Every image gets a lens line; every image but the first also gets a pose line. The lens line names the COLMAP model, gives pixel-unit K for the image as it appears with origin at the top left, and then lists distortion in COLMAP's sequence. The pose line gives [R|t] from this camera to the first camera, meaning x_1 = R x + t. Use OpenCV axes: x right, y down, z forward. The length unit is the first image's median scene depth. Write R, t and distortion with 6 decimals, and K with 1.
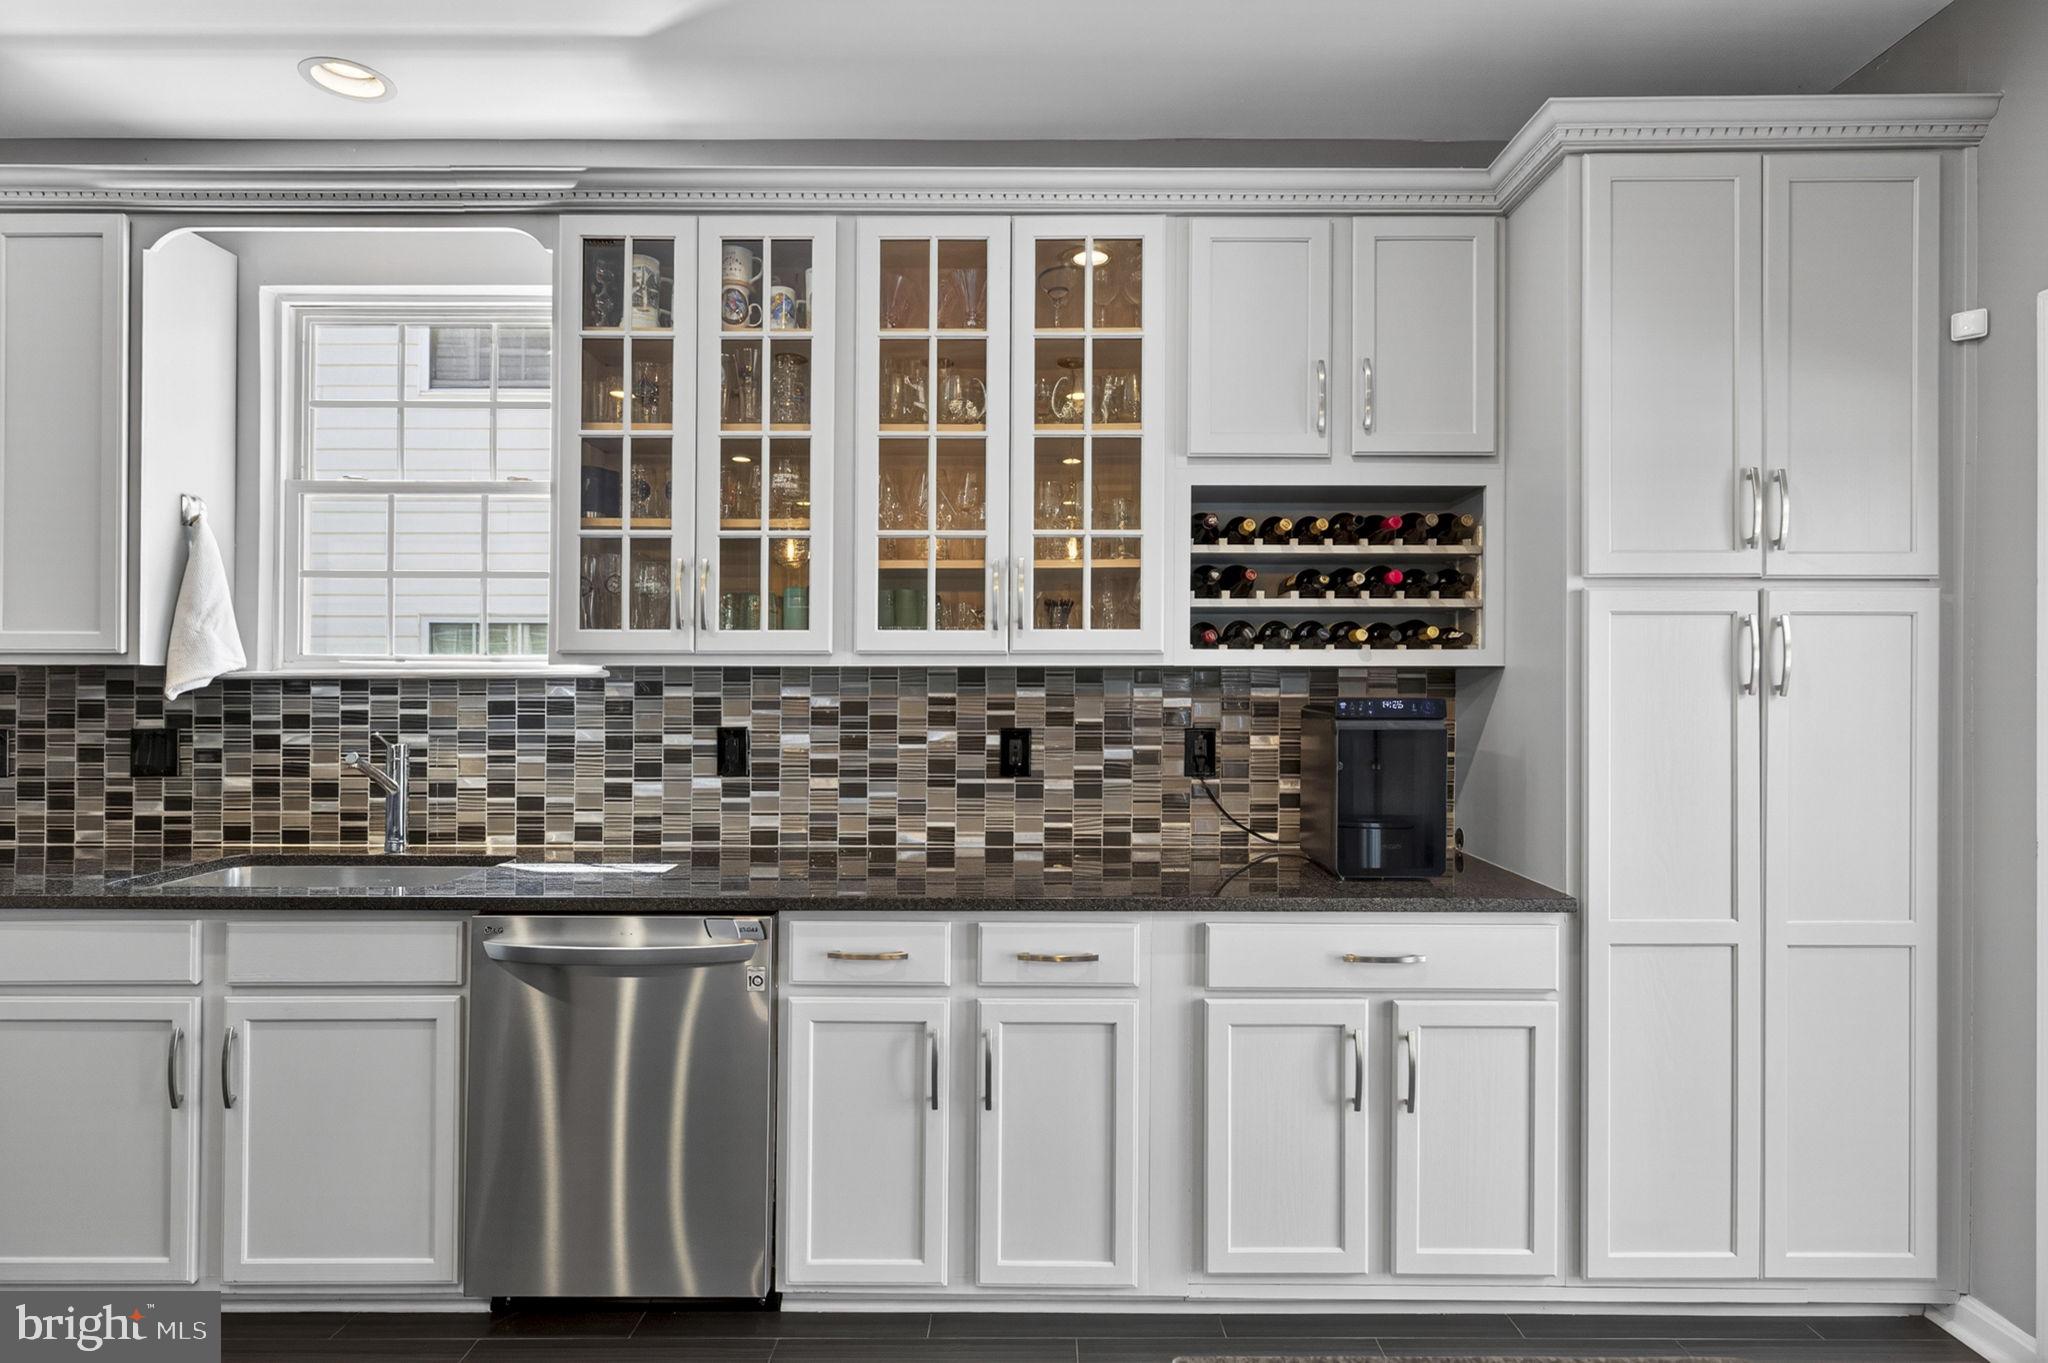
lens RADIAL K [[1083.7, 0, 1044.3], [0, 1083.7, 649.0], [0, 0, 1]] dist [0.007274, -0.000829]
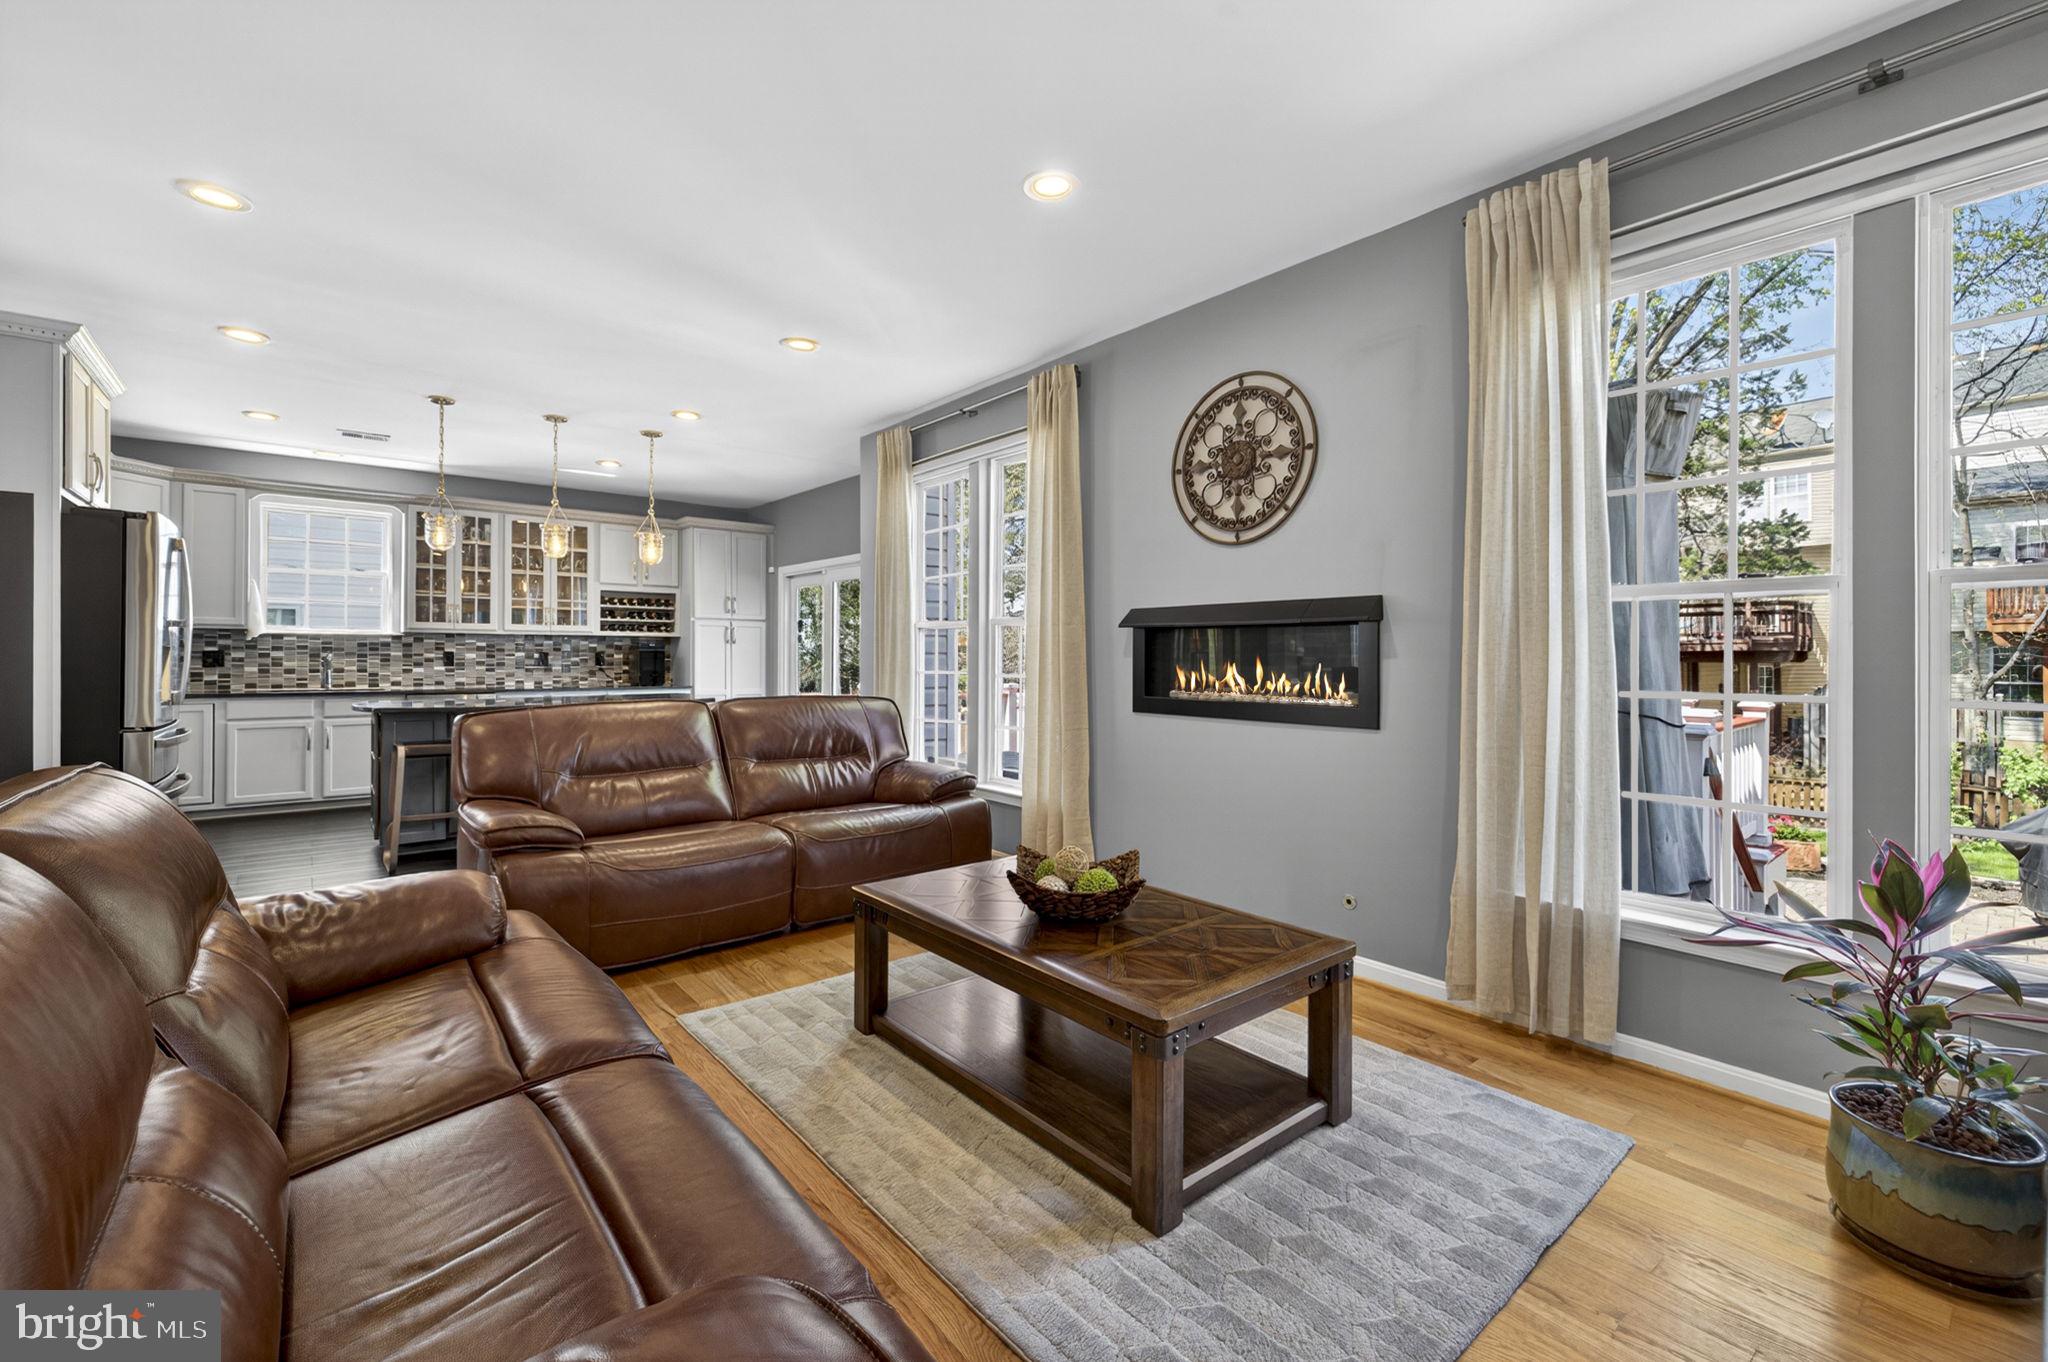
lens RADIAL K [[848.8, 0, 986.8], [0, 848.8, 642.9], [0, 0, 1]] dist [0.011303, -0.000682]
pose [[0.790959, 0.012508, 0.611742, -0.587649], [-0.021502, 0.999742, 0.007361, -0.009045], [-0.611492, -0.018976, 0.791023, -2.105589]]
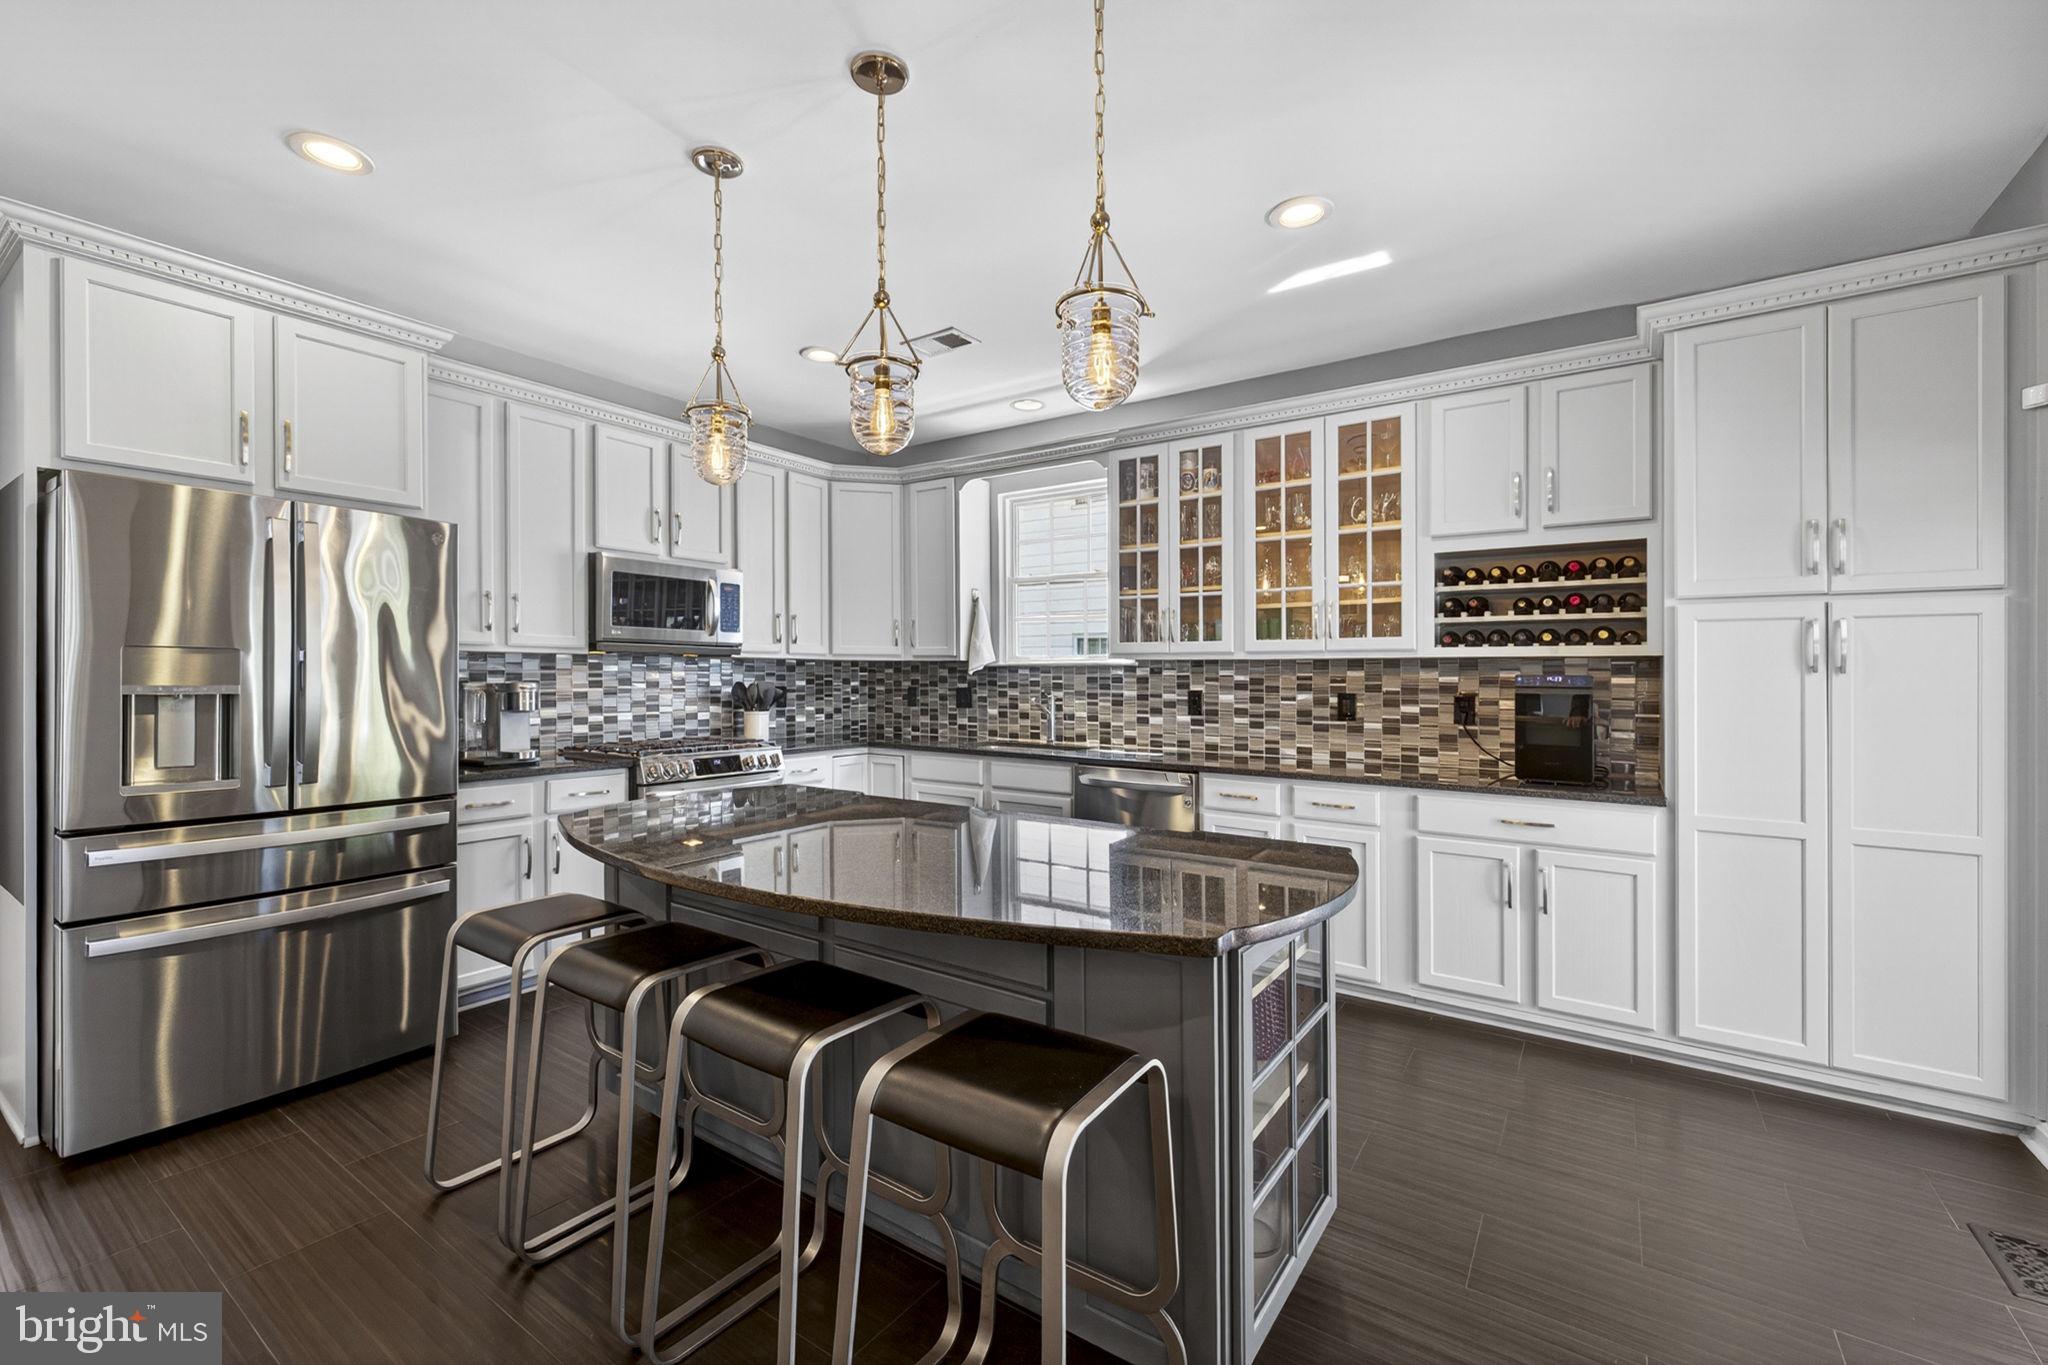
lens RADIAL K [[886.9, 0, 973.6], [0, 886.9, 648.6], [0, 0, 1]] dist [0.003923, 0.000605]
pose [[0.796216, -0.014310, -0.604843, 0.367322], [0.012782, 0.999895, -0.006830, 0.002156], [0.604877, -0.002293, 0.796315, -0.524022]]
